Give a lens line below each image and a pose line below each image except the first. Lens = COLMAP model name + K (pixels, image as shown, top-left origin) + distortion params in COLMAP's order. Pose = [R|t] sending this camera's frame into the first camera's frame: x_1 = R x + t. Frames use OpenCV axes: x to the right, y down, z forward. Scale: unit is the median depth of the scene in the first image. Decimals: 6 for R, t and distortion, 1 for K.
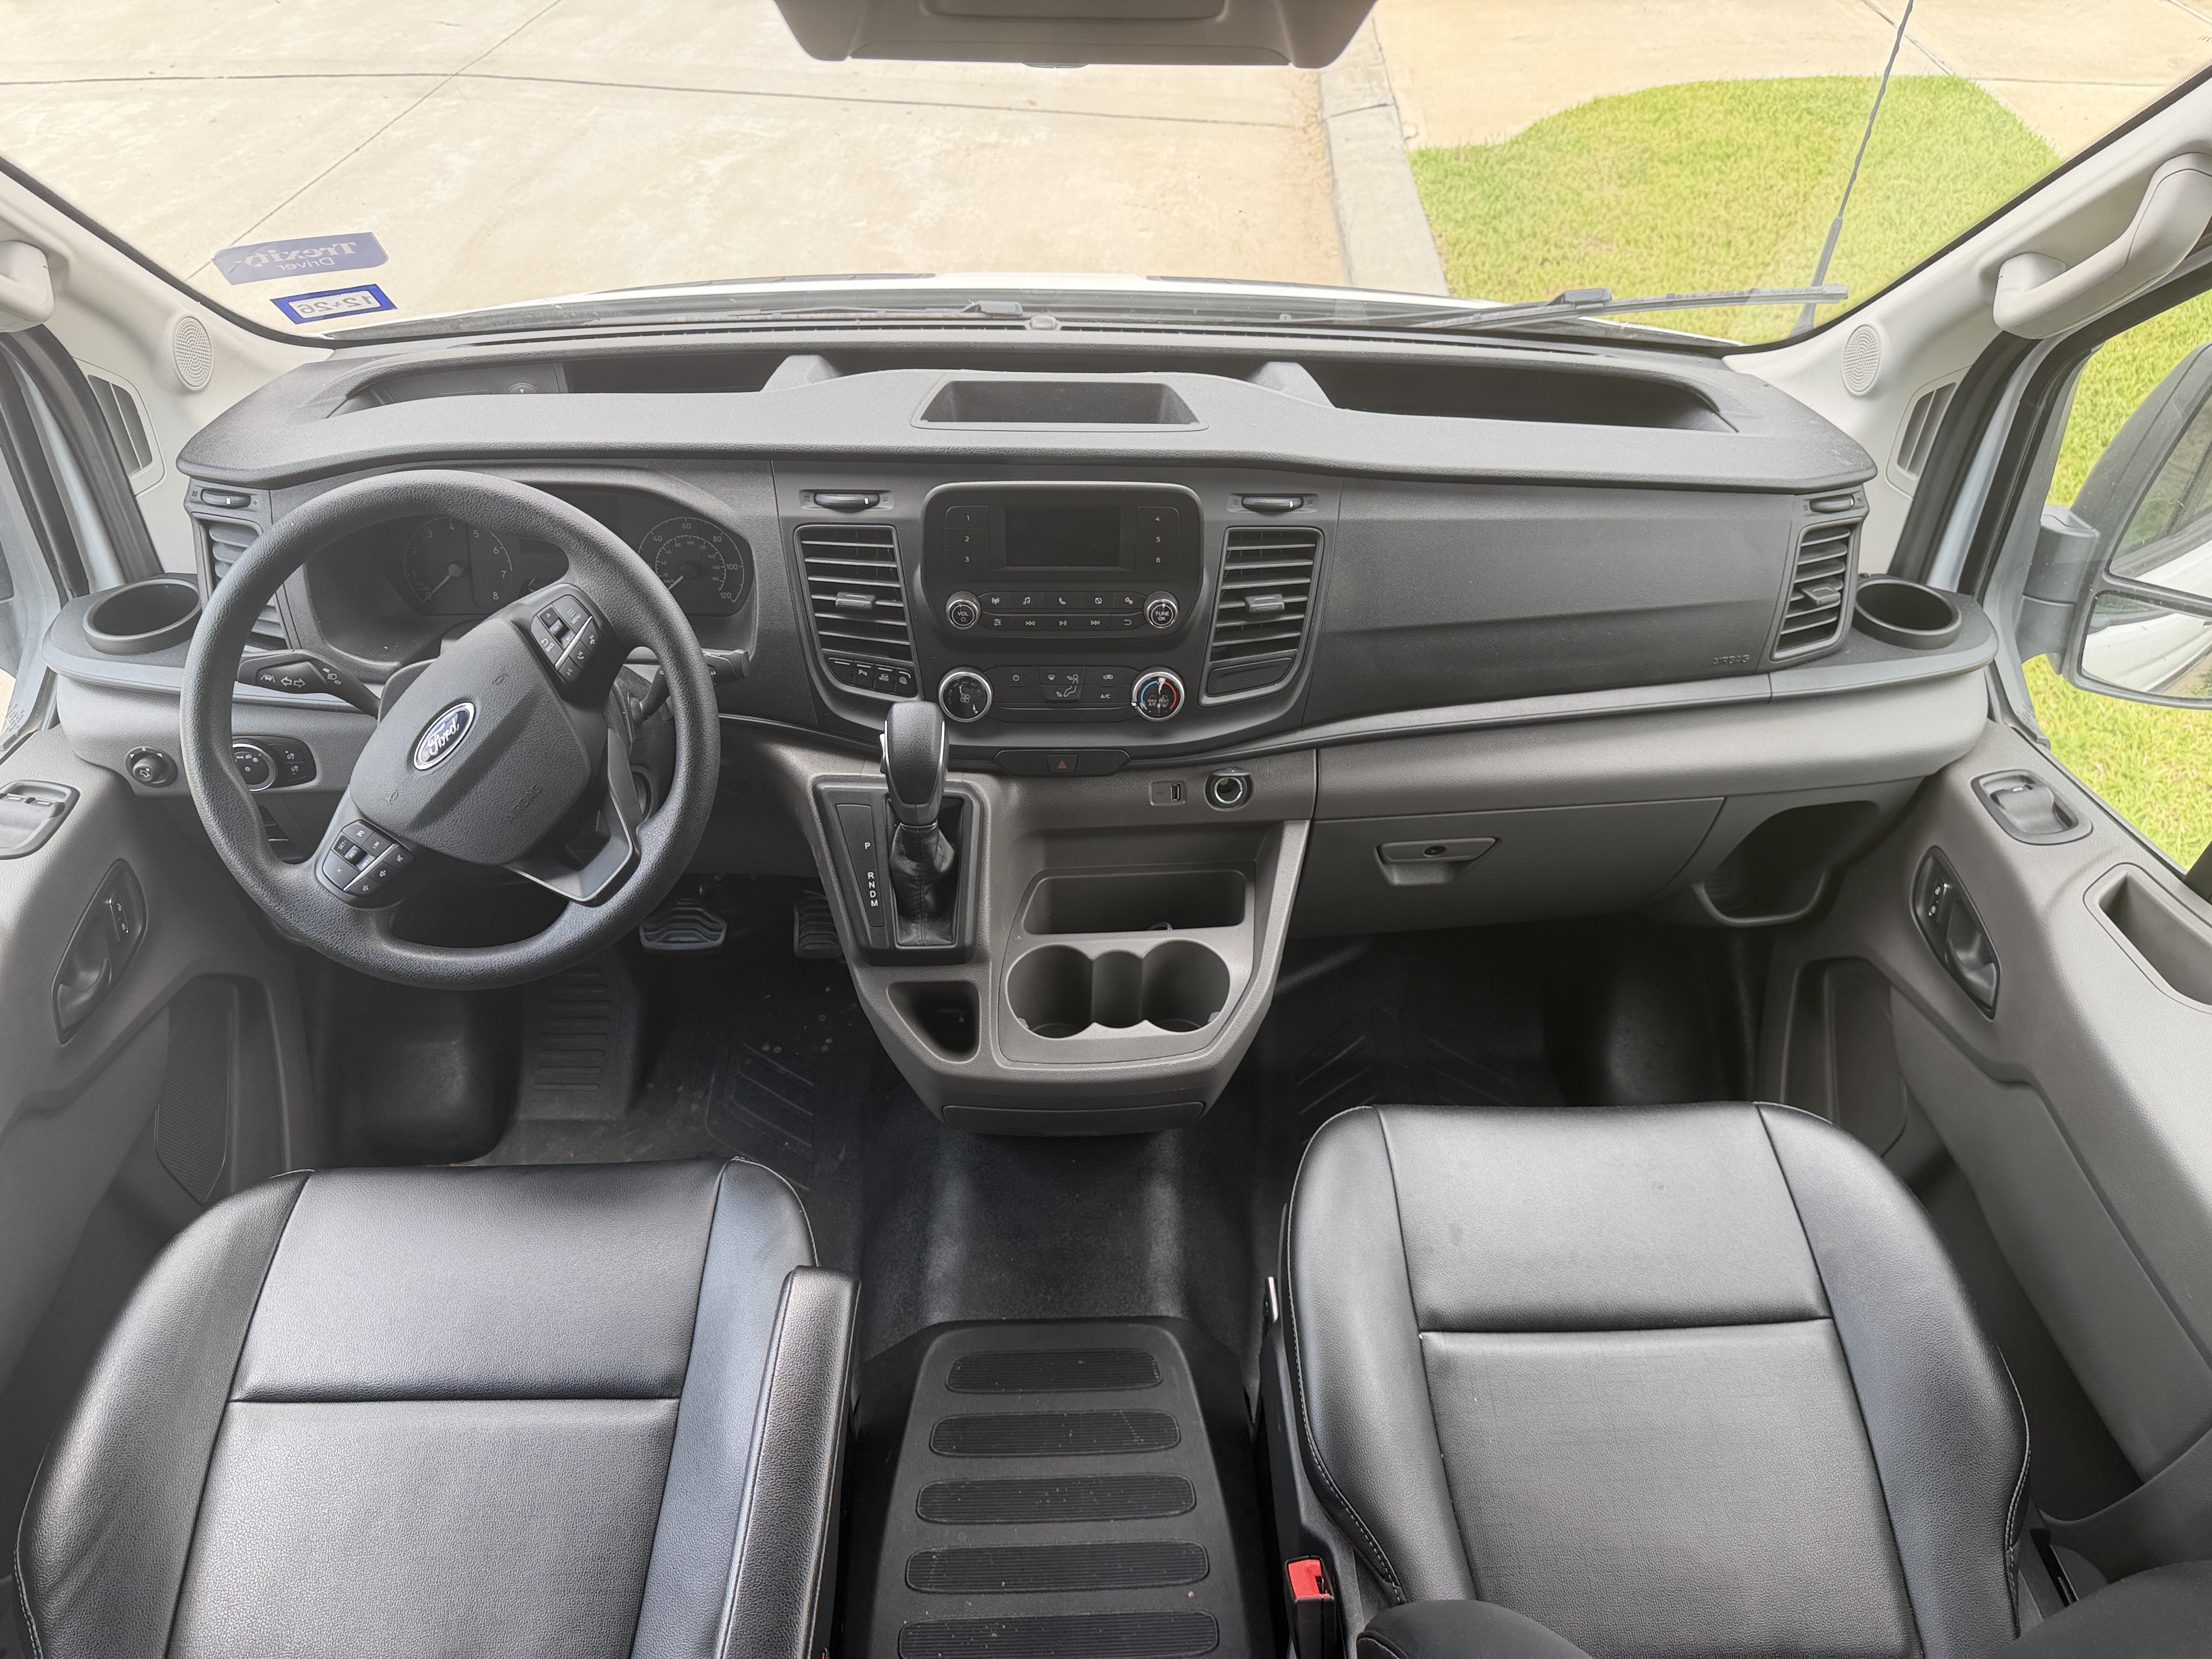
lens RADIAL K [[1574.5, 0, 1115.6], [0, 1574.5, 821.9], [0, 0, 1]] dist [0.075009, -0.105325]
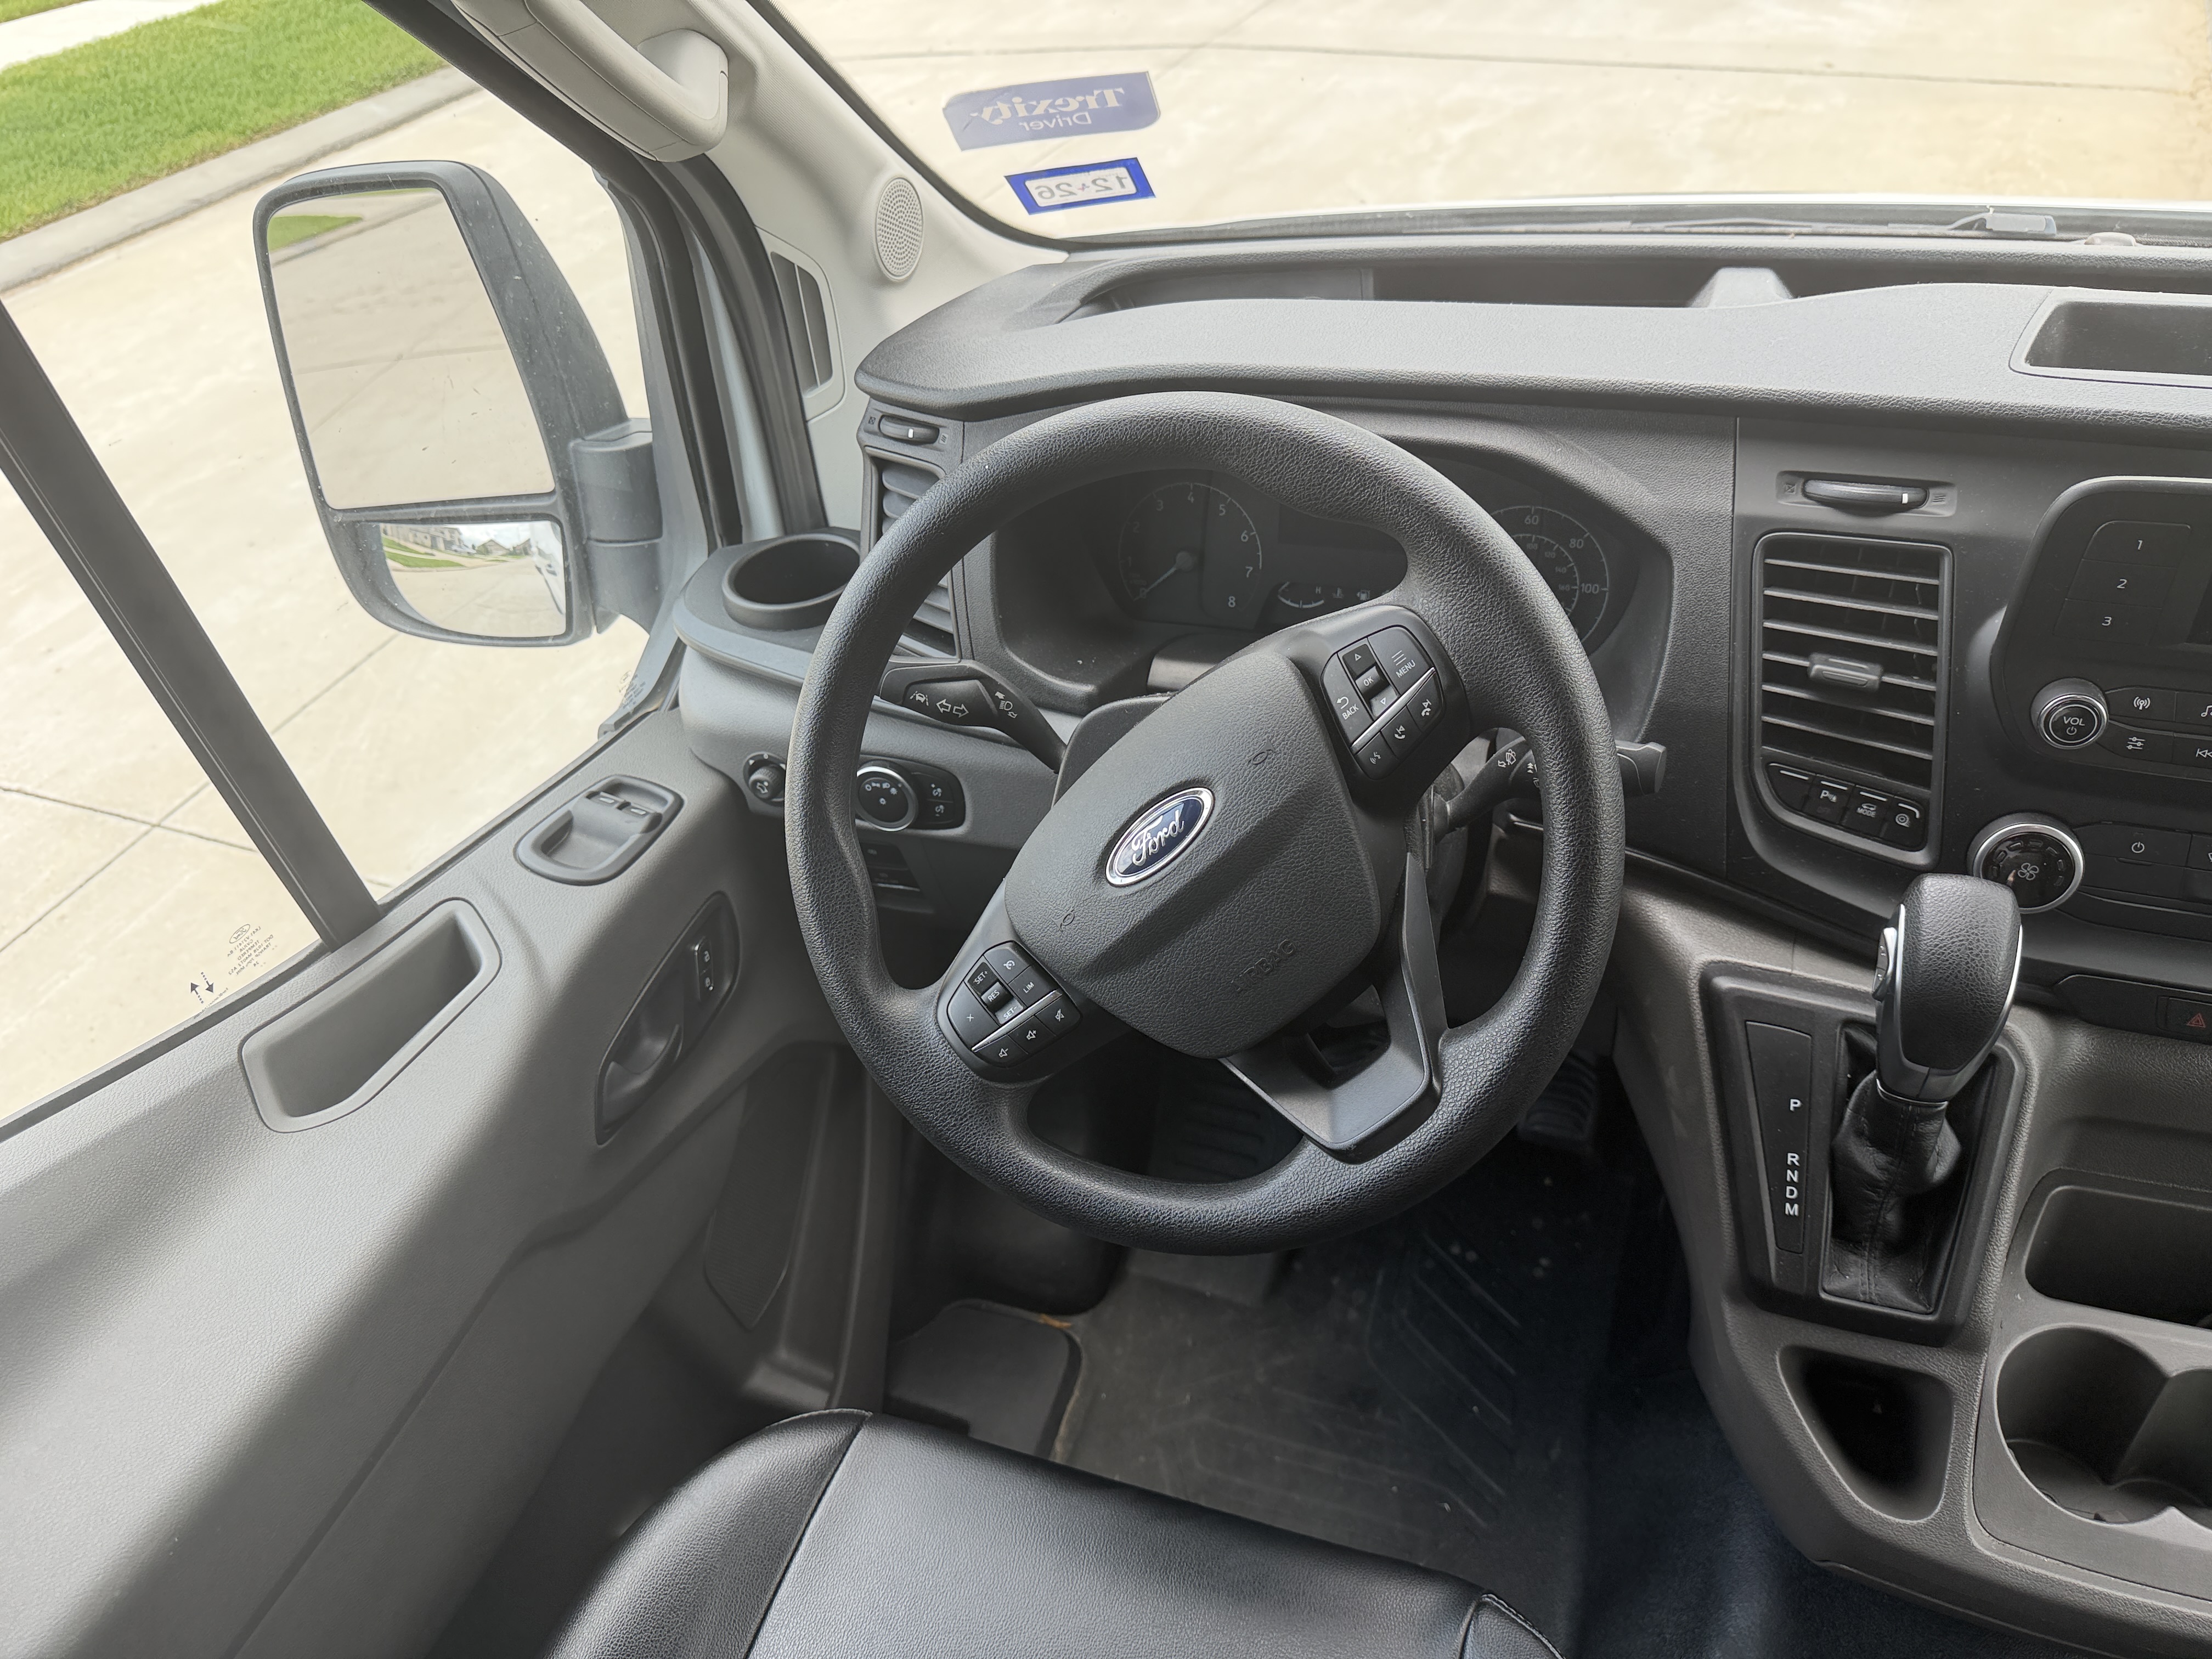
lens RADIAL K [[1574.5, 0, 1115.6], [0, 1574.5, 821.9], [0, 0, 1]] dist [0.075009, -0.105325]
pose [[0.922320, 0.151876, -0.355331, -0.188735], [-0.153305, 0.987880, 0.024311, -0.059005], [0.354717, 0.032052, 0.934424, 0.366540]]
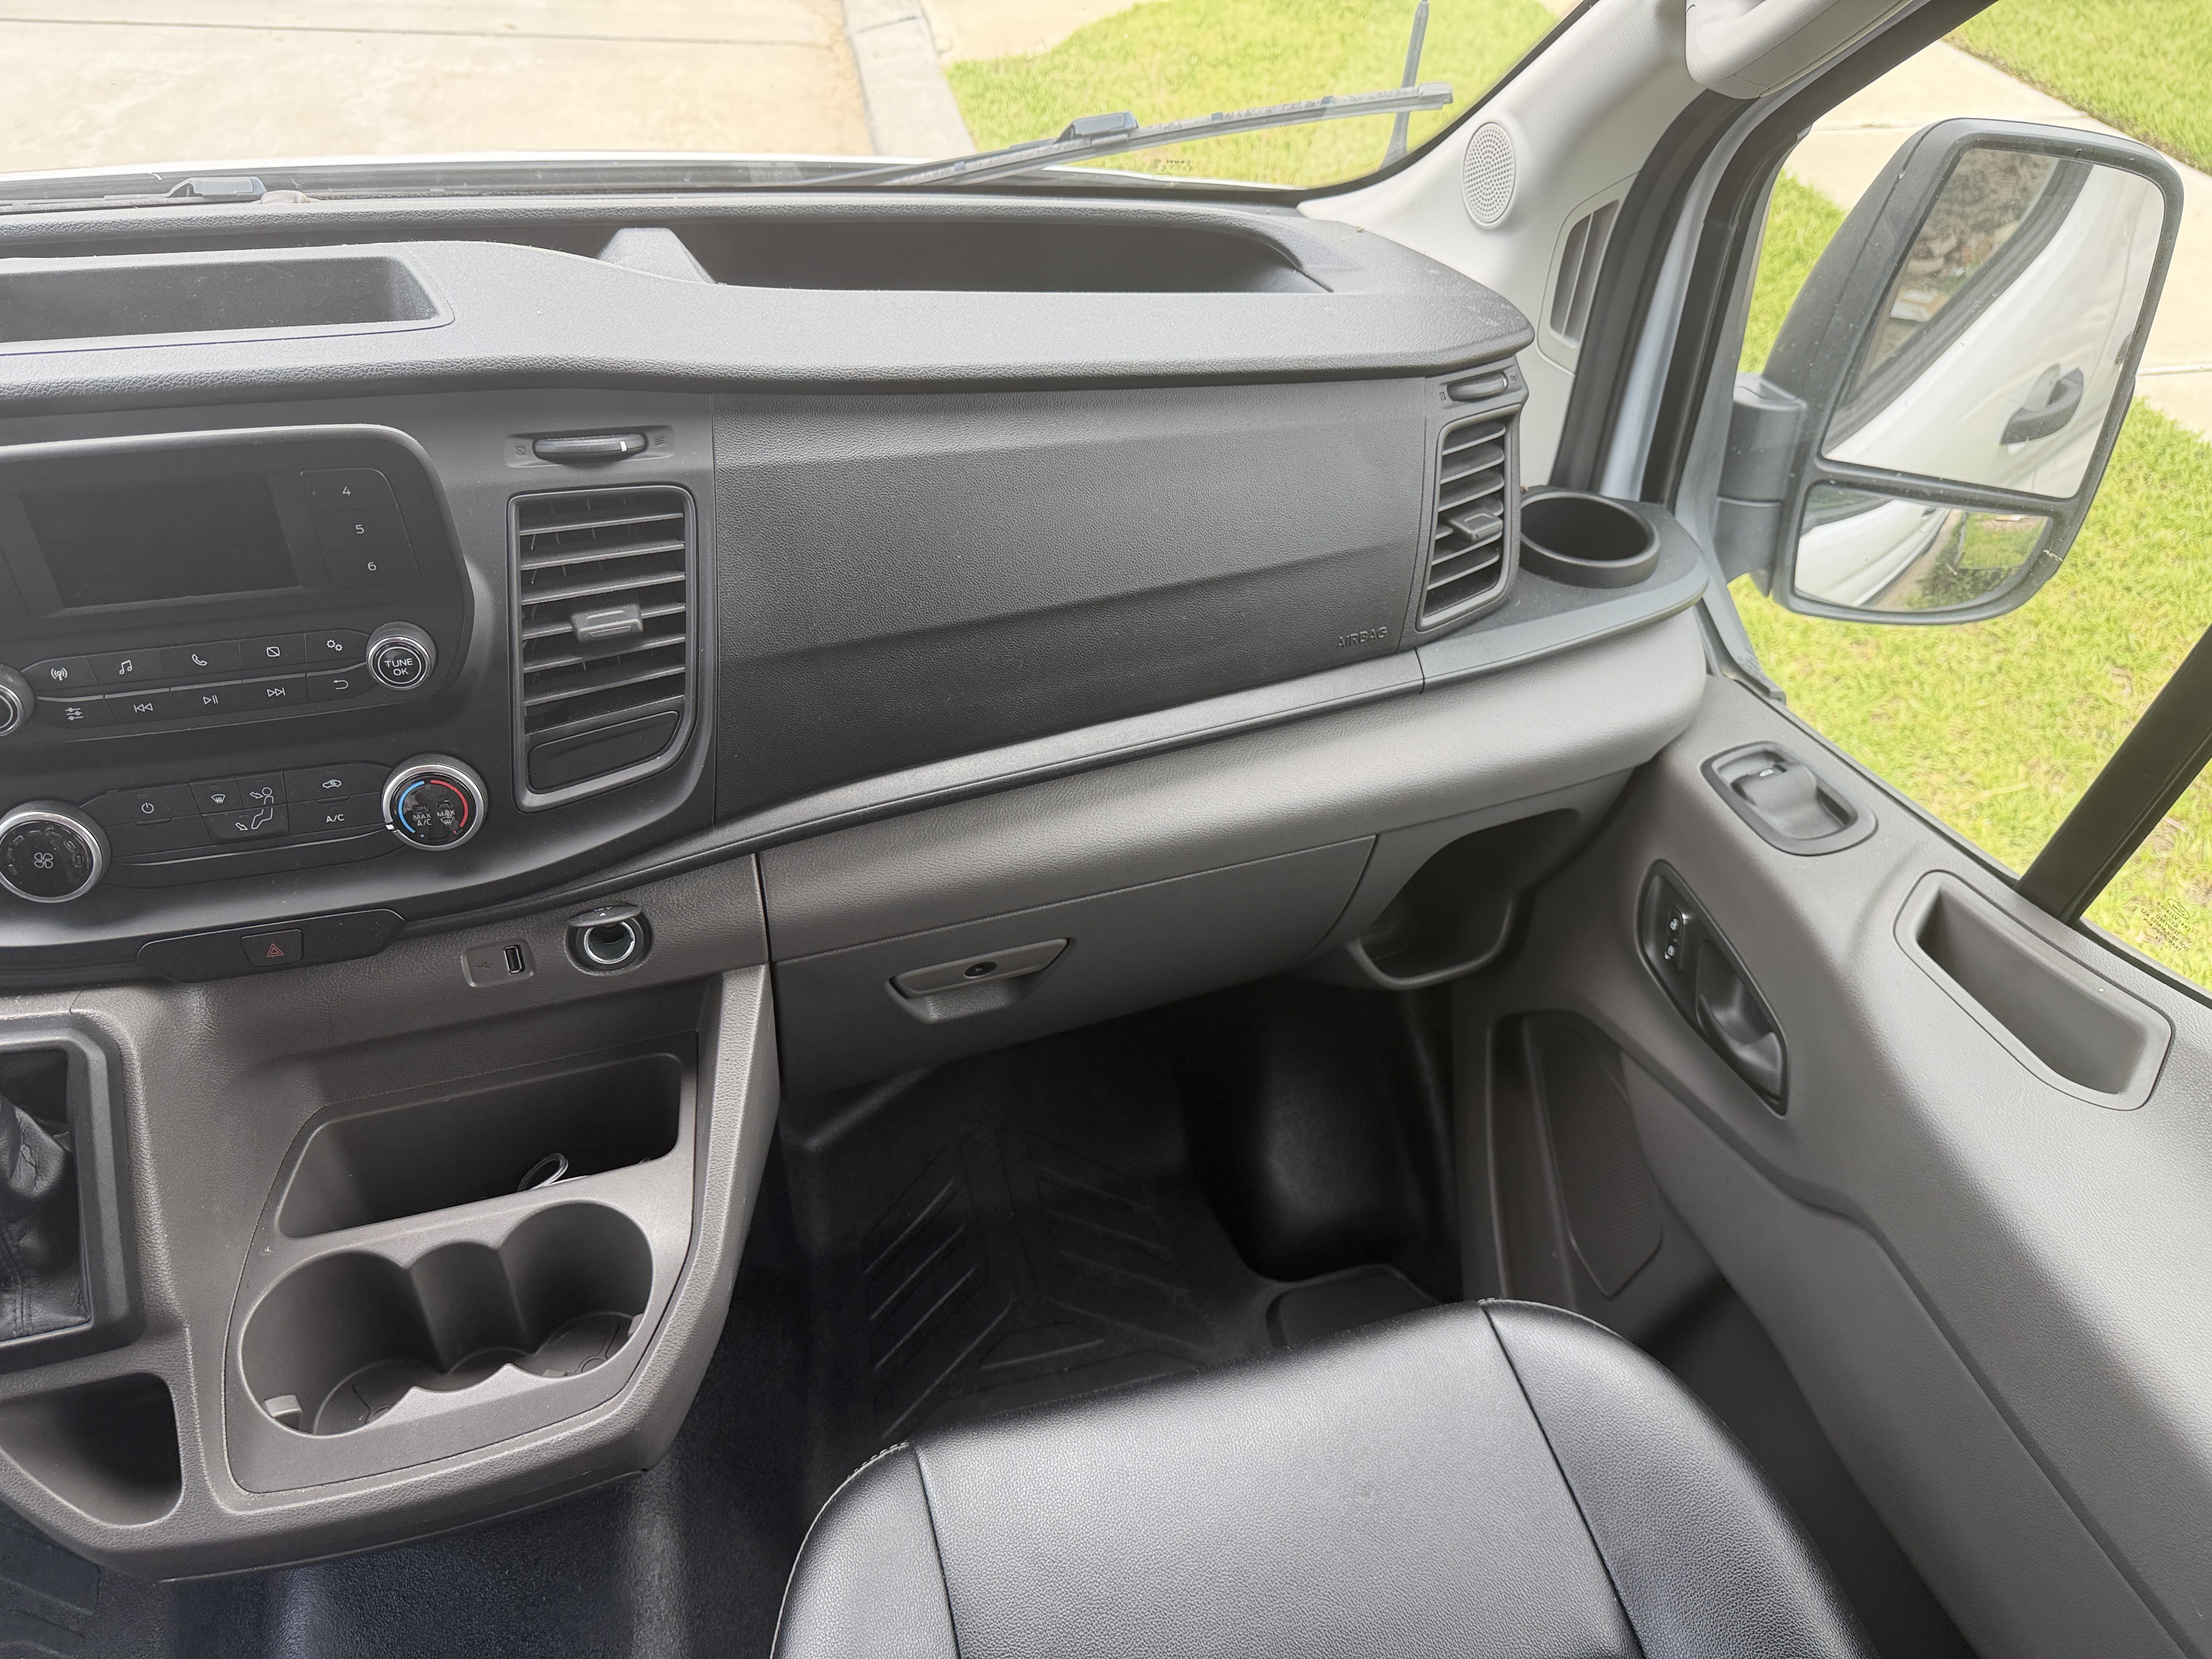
lens RADIAL K [[1533.6, 0, 1146.0], [0, 1533.6, 833.9], [0, 0, 1]] dist [0.095877, -0.115665]
pose [[0.965034, -0.137006, 0.223468, 0.143544], [0.129160, 0.990391, 0.049429, -0.063791], [-0.228093, -0.018838, 0.973457, 0.393372]]
